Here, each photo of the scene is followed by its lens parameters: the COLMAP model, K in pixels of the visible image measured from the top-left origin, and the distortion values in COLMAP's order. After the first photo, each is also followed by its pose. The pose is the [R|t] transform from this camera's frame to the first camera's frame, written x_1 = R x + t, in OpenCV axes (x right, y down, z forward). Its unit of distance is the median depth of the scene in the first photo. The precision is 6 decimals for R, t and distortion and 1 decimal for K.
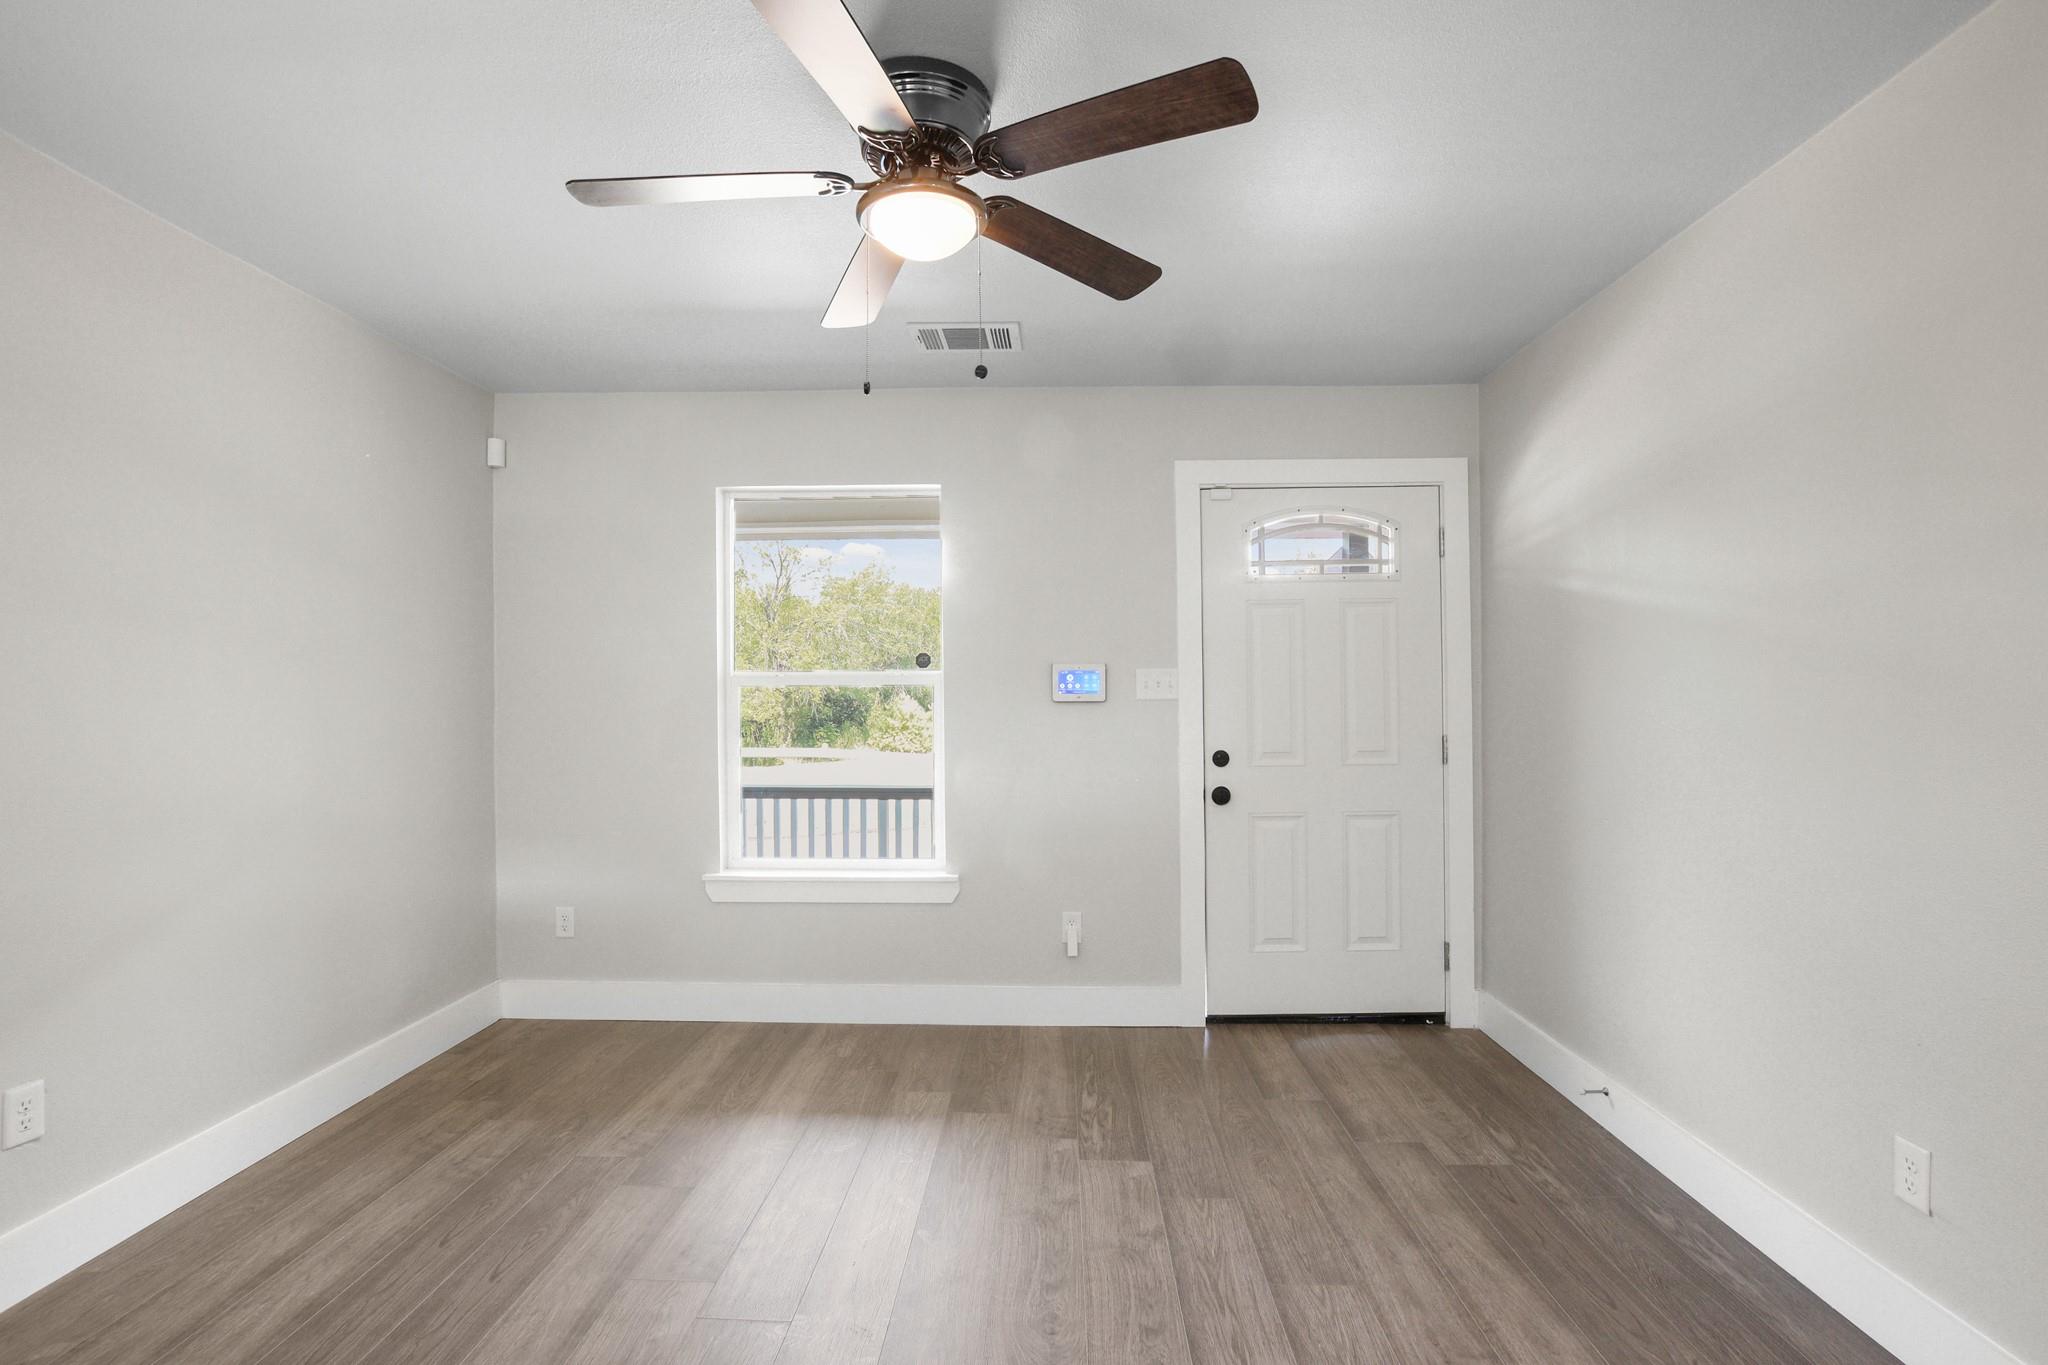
lens RADIAL K [[955.7, 0, 1043.4], [0, 955.7, 697.3], [0, 0, 1]] dist [-0.031815, 0.003918]
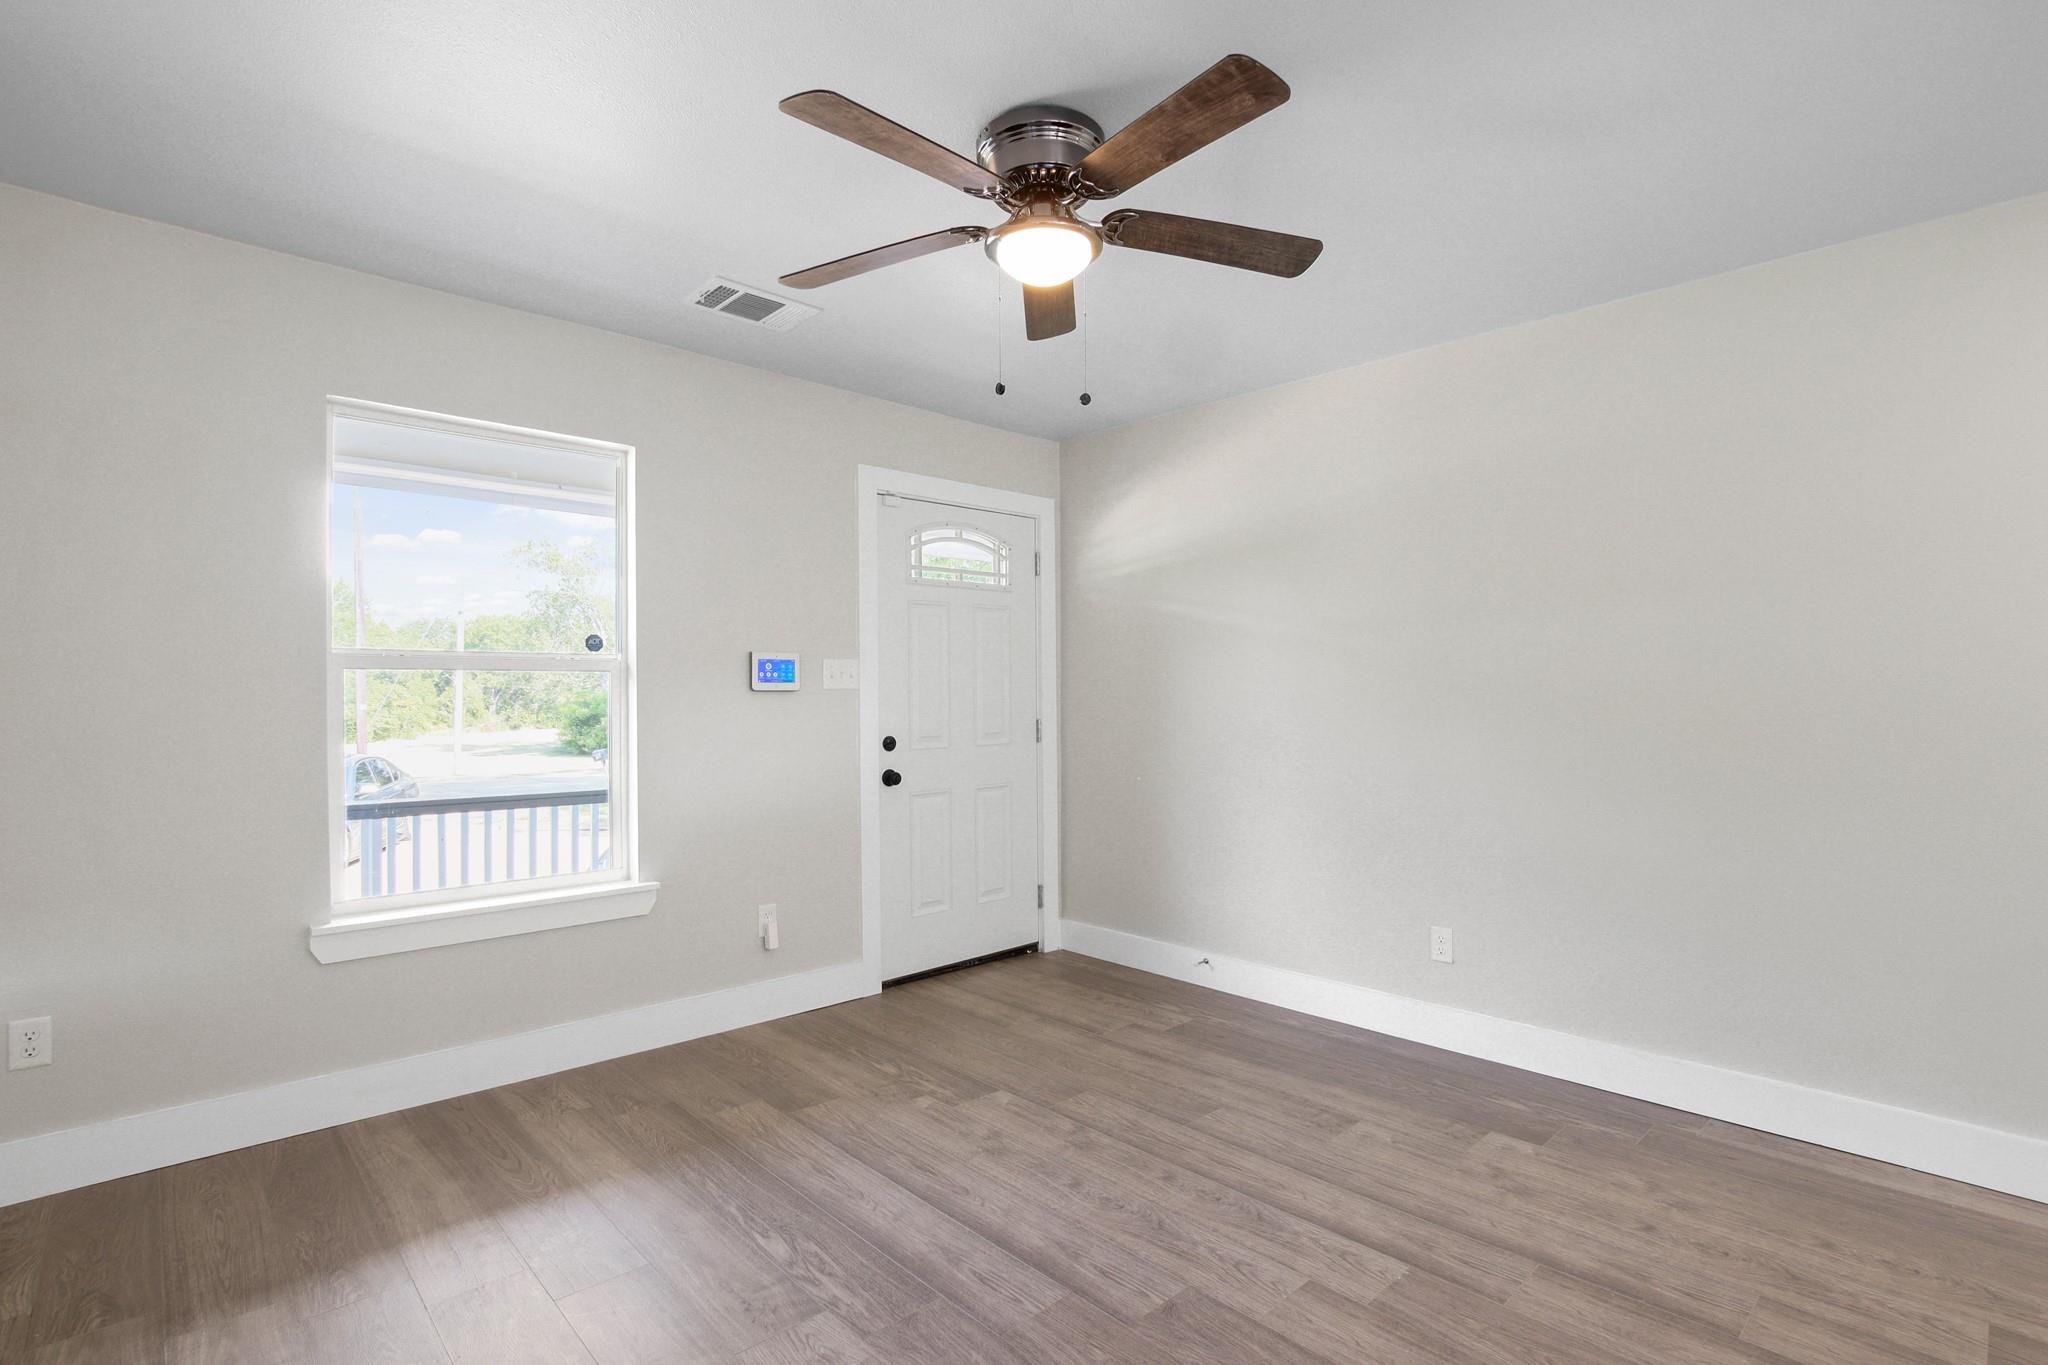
lens RADIAL K [[955.7, 0, 1036.5], [0, 955.7, 700.7], [0, 0, 1]] dist [-0.031815, 0.003918]
pose [[0.715783, -0.003800, 0.698313, -0.461444], [0.000933, 0.999990, 0.004485, 0.010395], [-0.698322, -0.002559, 0.715779, 0.105482]]
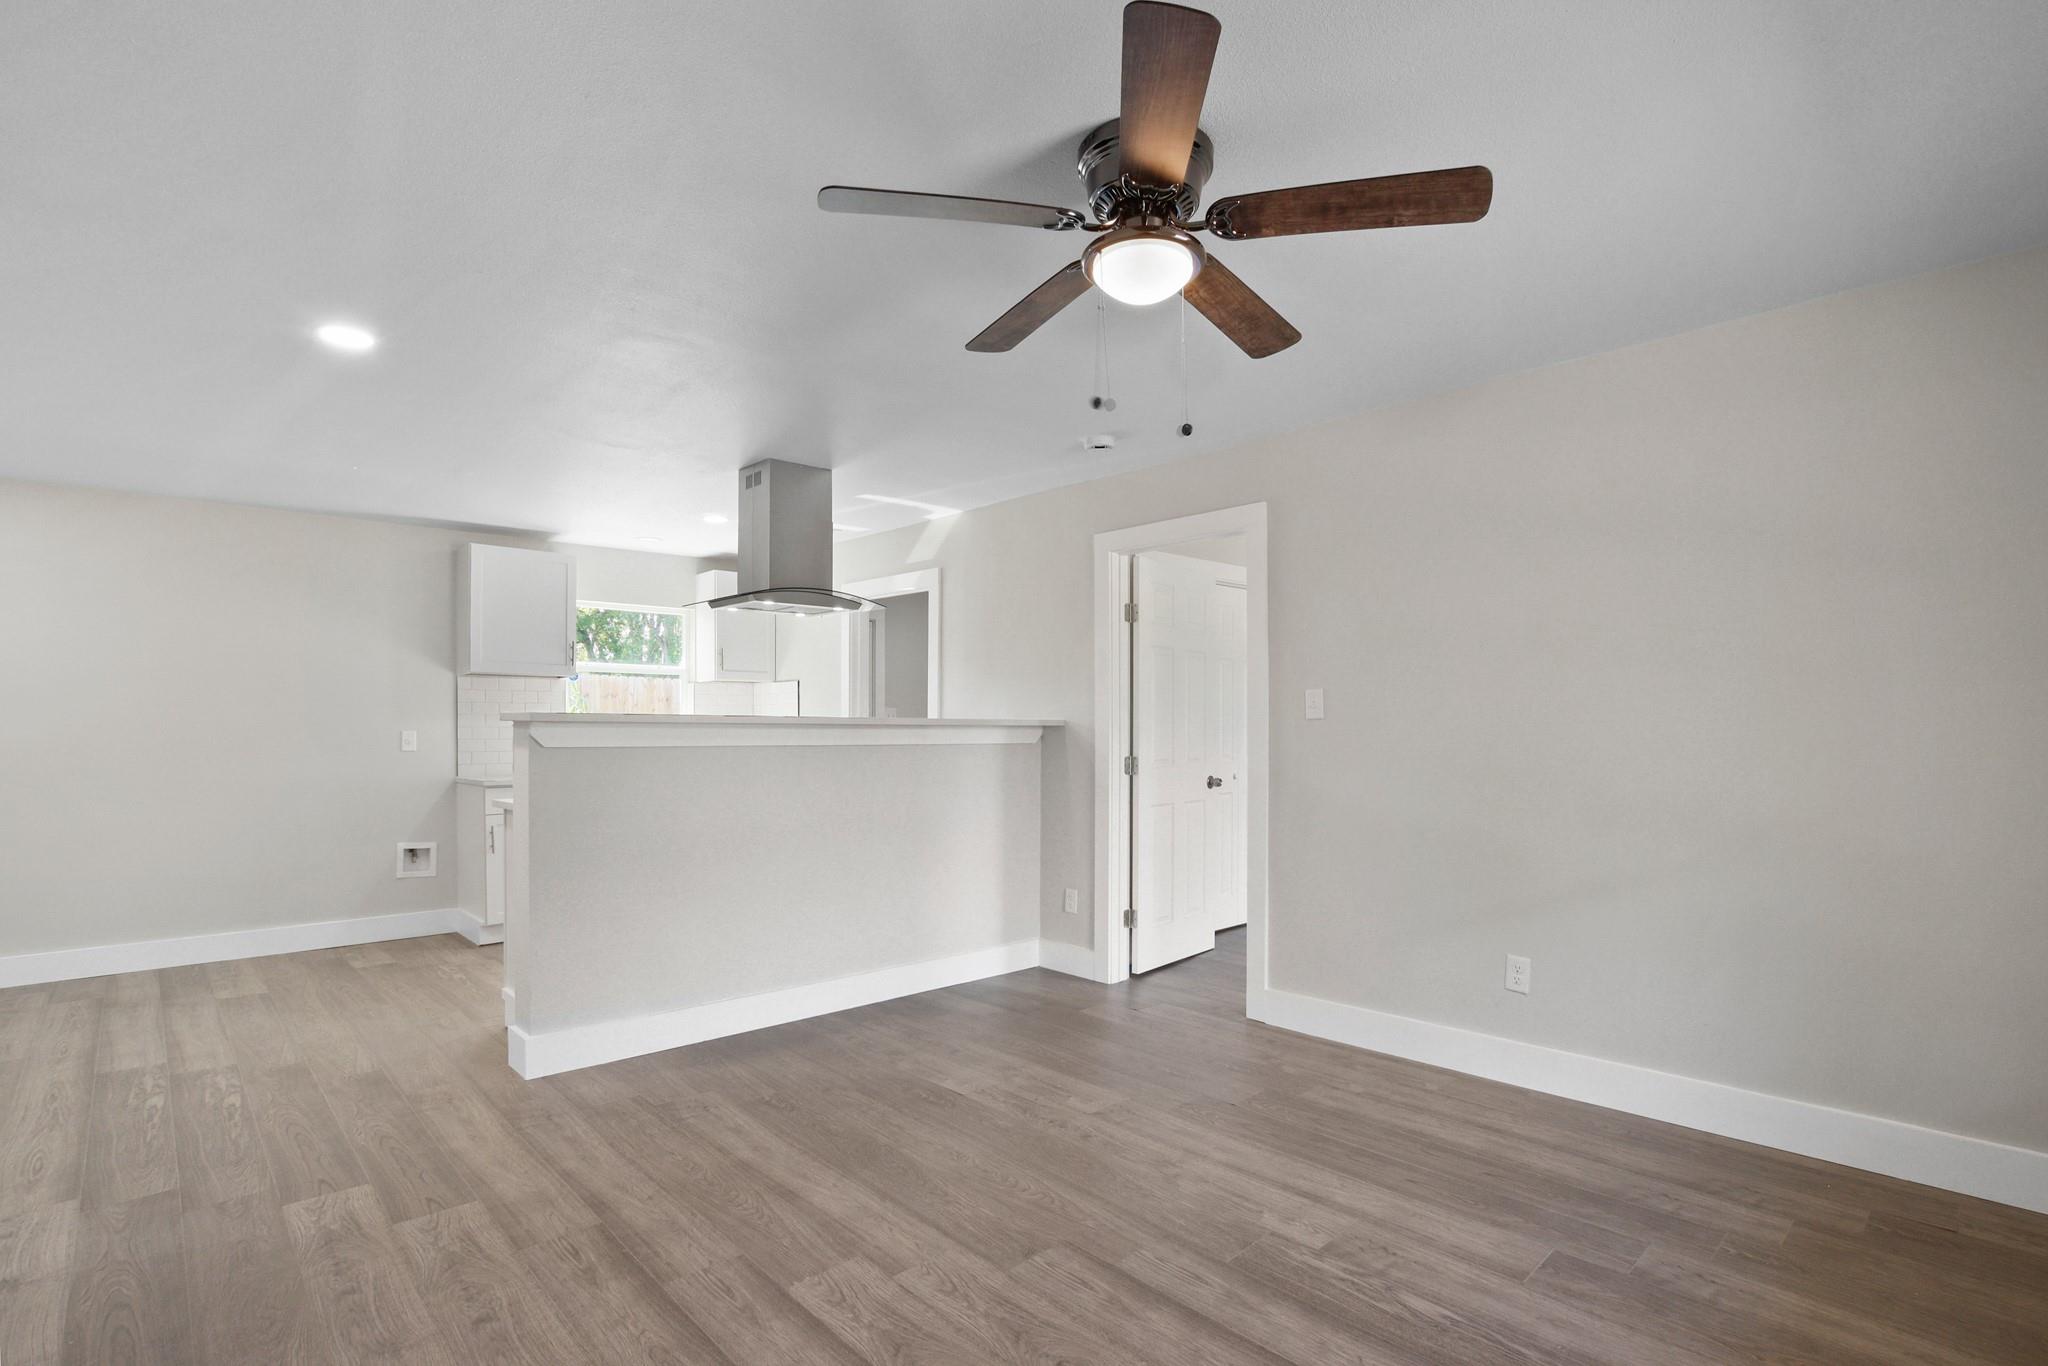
lens RADIAL K [[955.7, 0, 1046.6], [0, 955.7, 717.9], [0, 0, 1]] dist [-0.031815, 0.003918]
pose [[-0.707837, -0.003568, -0.706367, 0.355920], [0.001493, 0.999977, -0.006547, 0.004502], [0.706374, -0.005689, -0.707816, 0.848370]]
